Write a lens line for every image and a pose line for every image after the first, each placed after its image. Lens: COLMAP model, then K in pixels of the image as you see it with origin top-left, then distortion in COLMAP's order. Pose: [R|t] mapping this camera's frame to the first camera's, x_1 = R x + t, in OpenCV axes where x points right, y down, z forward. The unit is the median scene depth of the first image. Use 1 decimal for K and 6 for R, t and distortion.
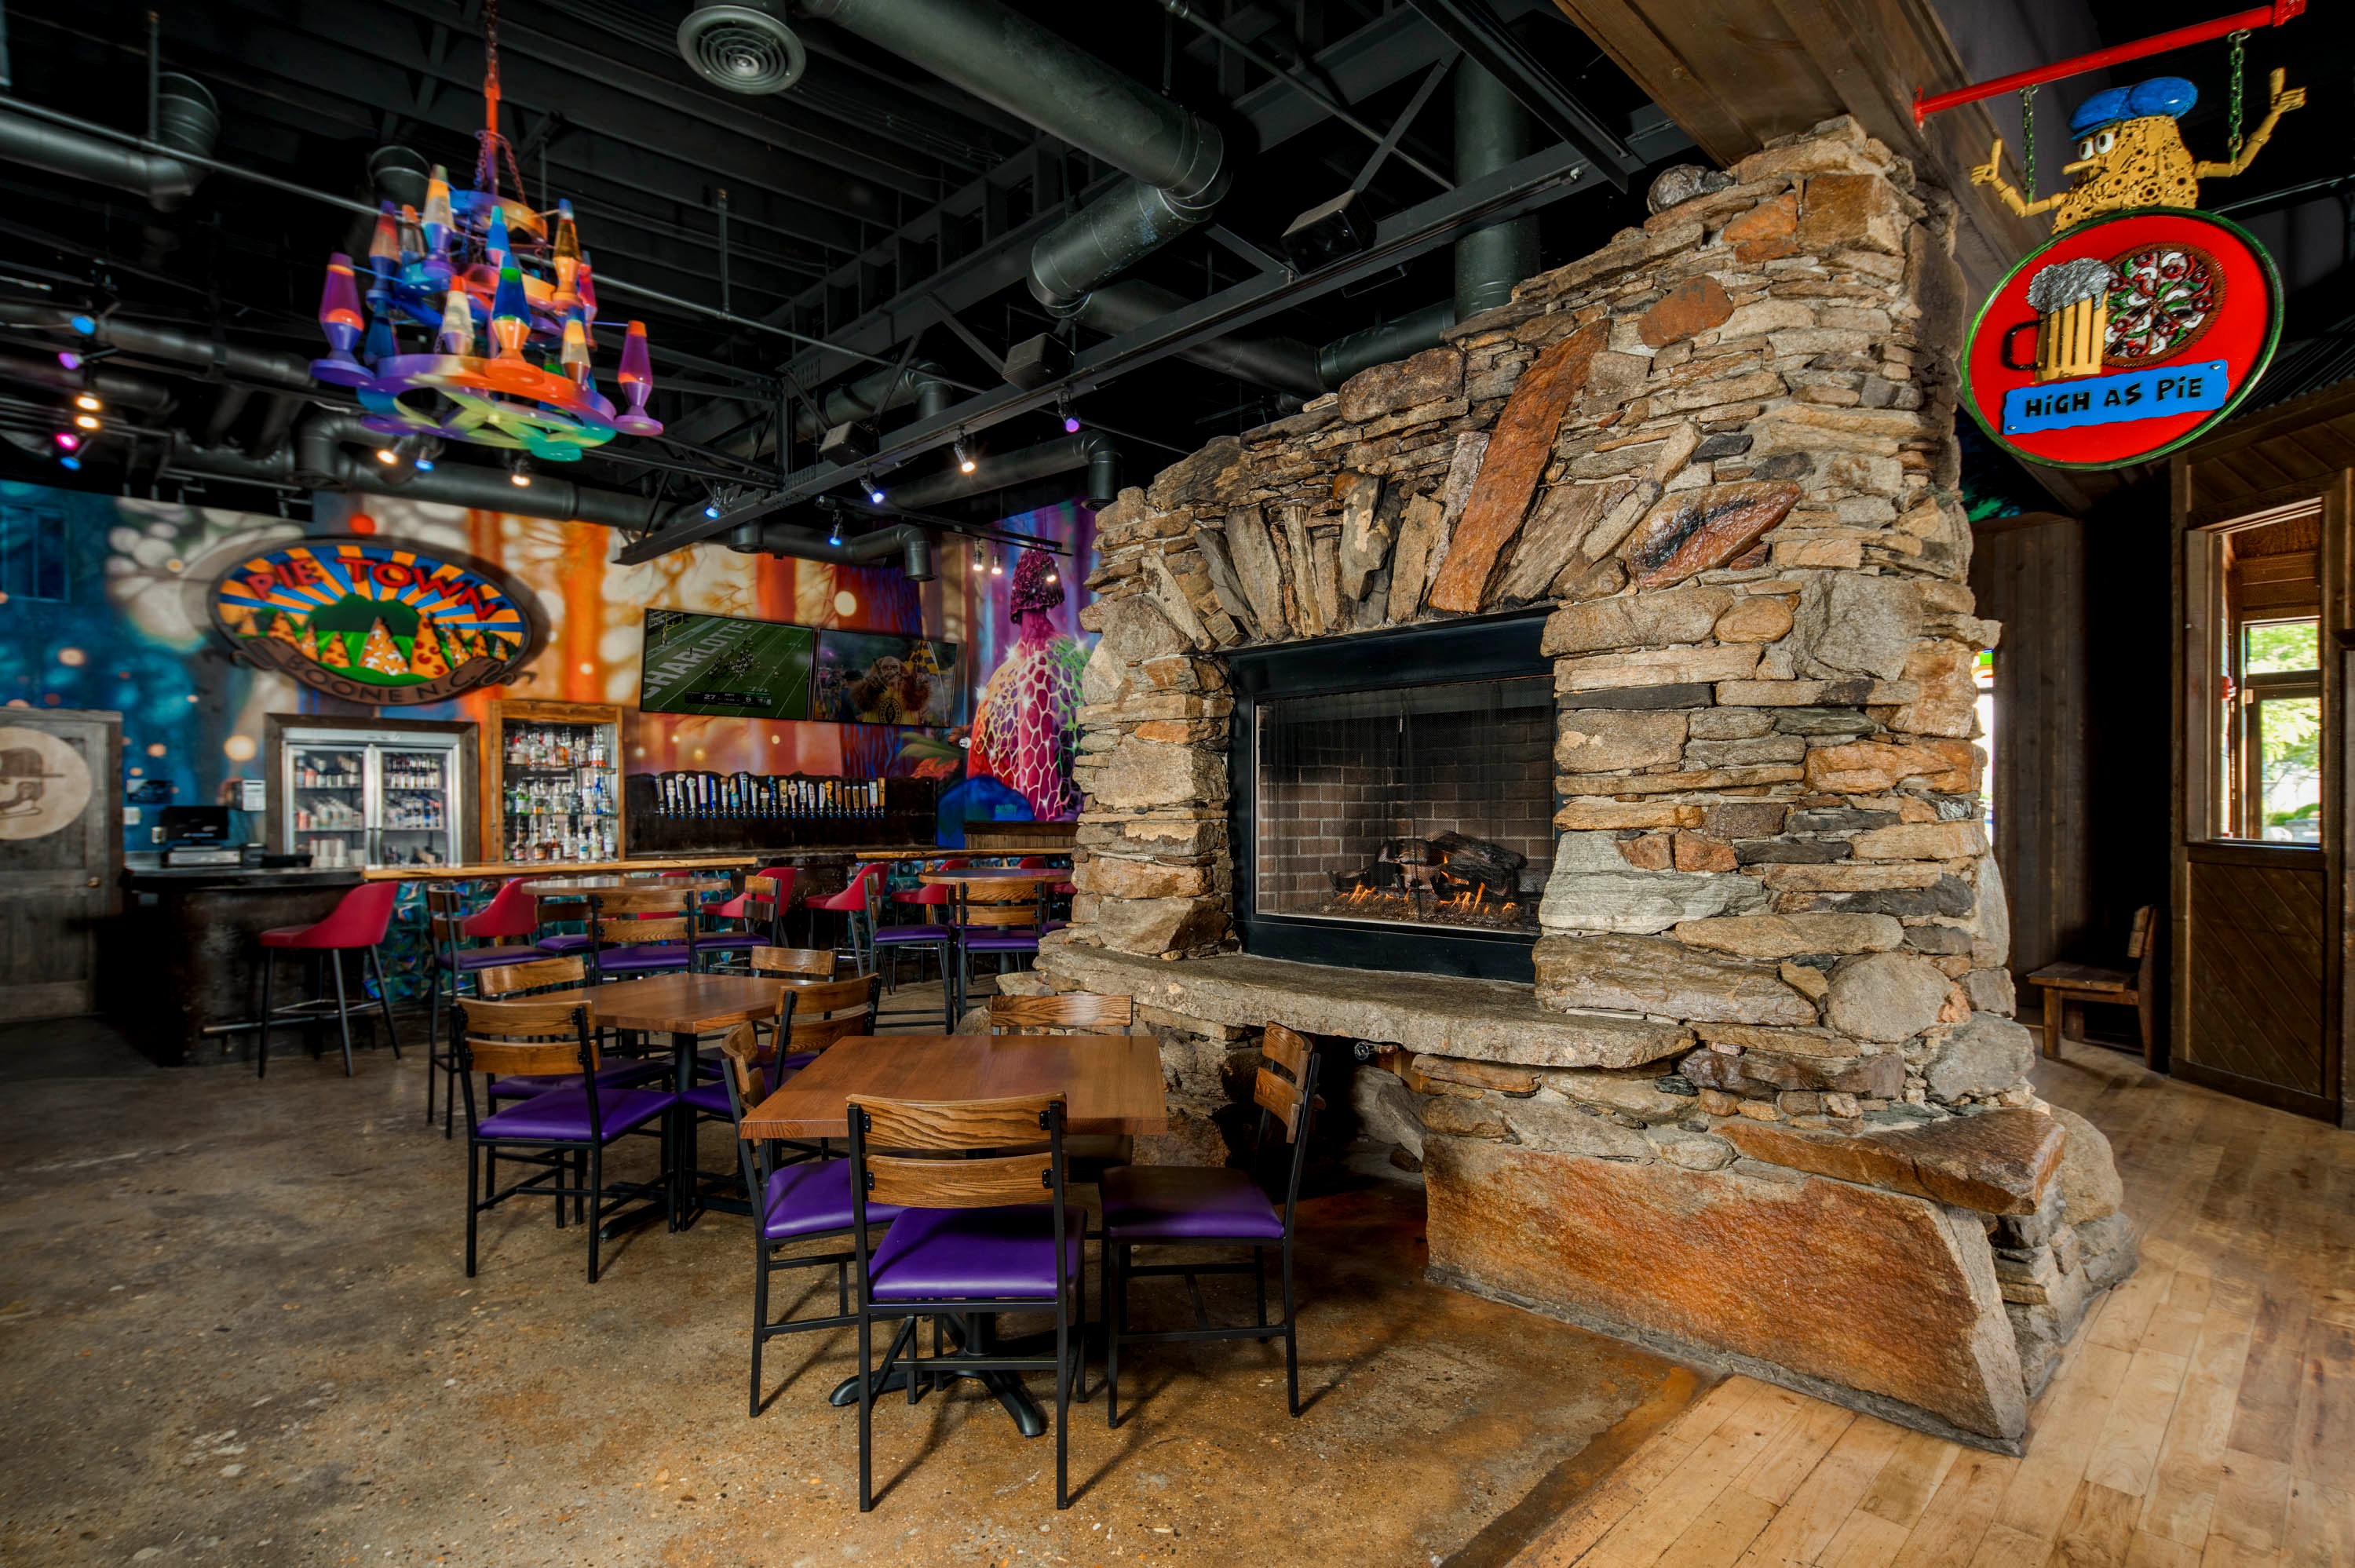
lens RADIAL K [[1173.0, 0, 1180.5], [0, 1173.0, 799.9], [0, 0, 1]] dist [0.006895, -0.001069]
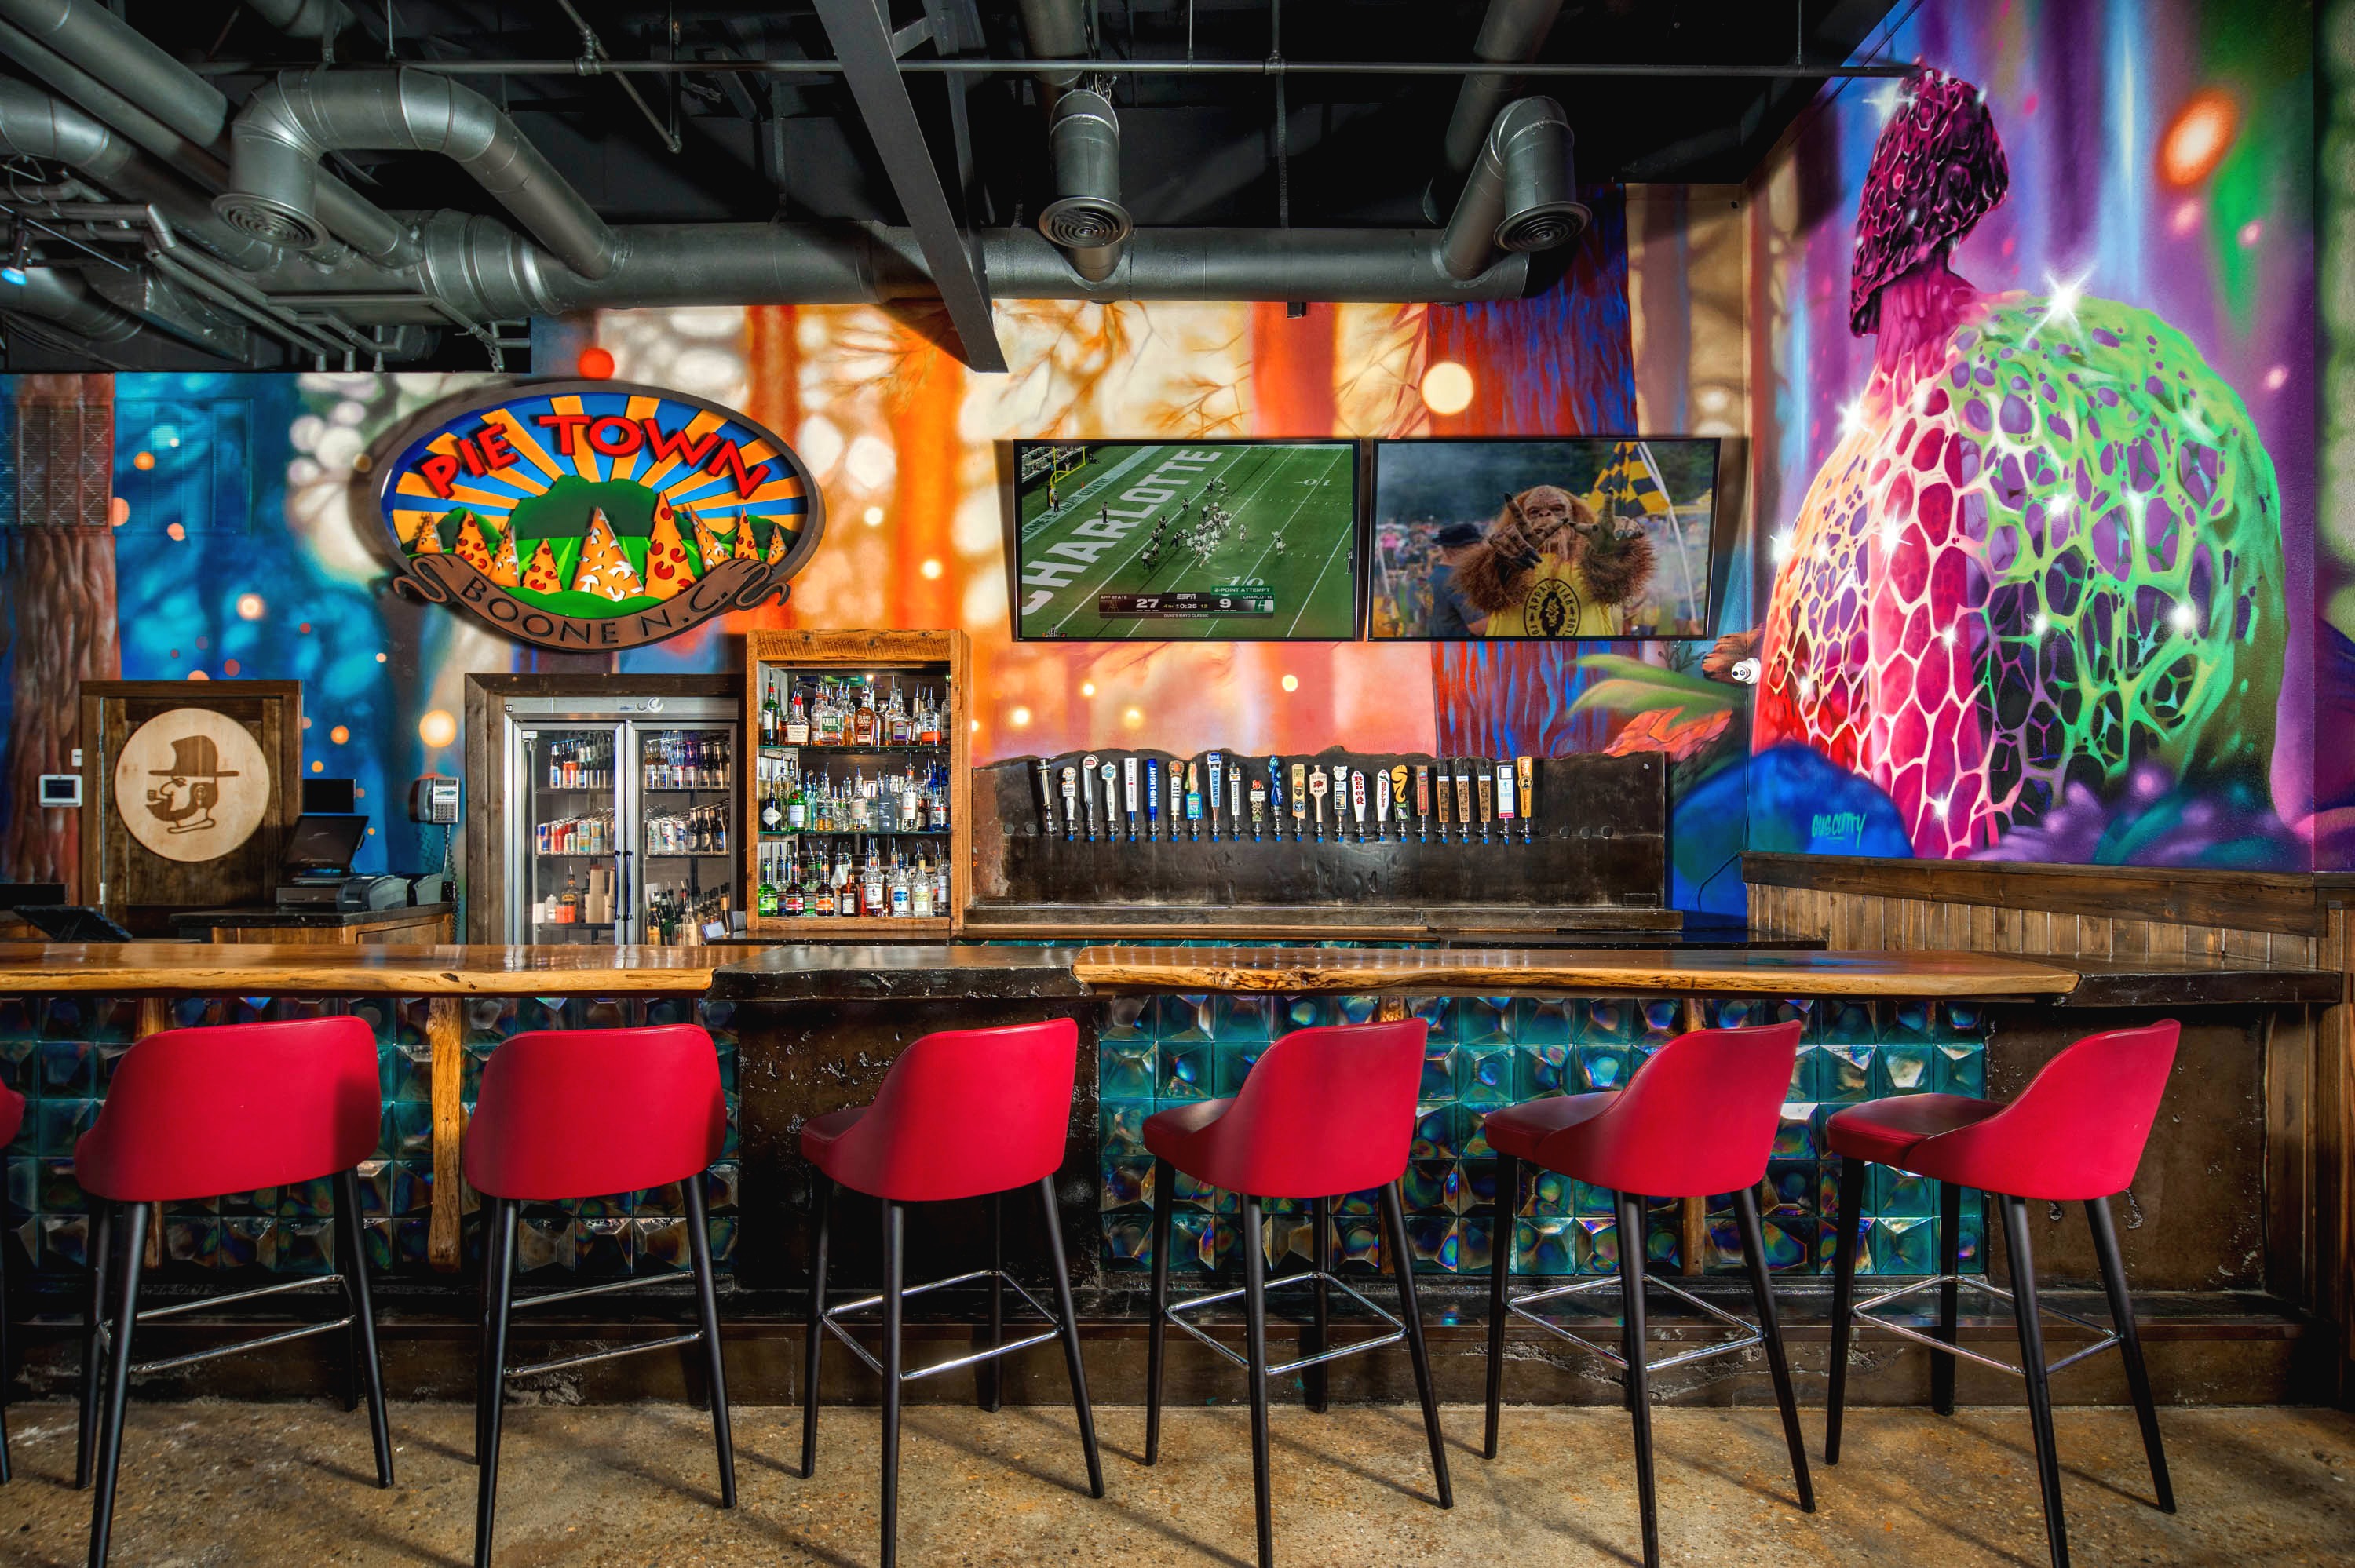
lens RADIAL K [[1173.0, 0, 1171.0], [0, 1173.0, 831.8], [0, 0, 1]] dist [0.006895, -0.001069]
pose [[0.705738, 0.006183, -0.708446, -0.031030], [0.002760, 0.999930, 0.011477, 0.005442], [0.708467, -0.010055, 0.705672, 0.625308]]
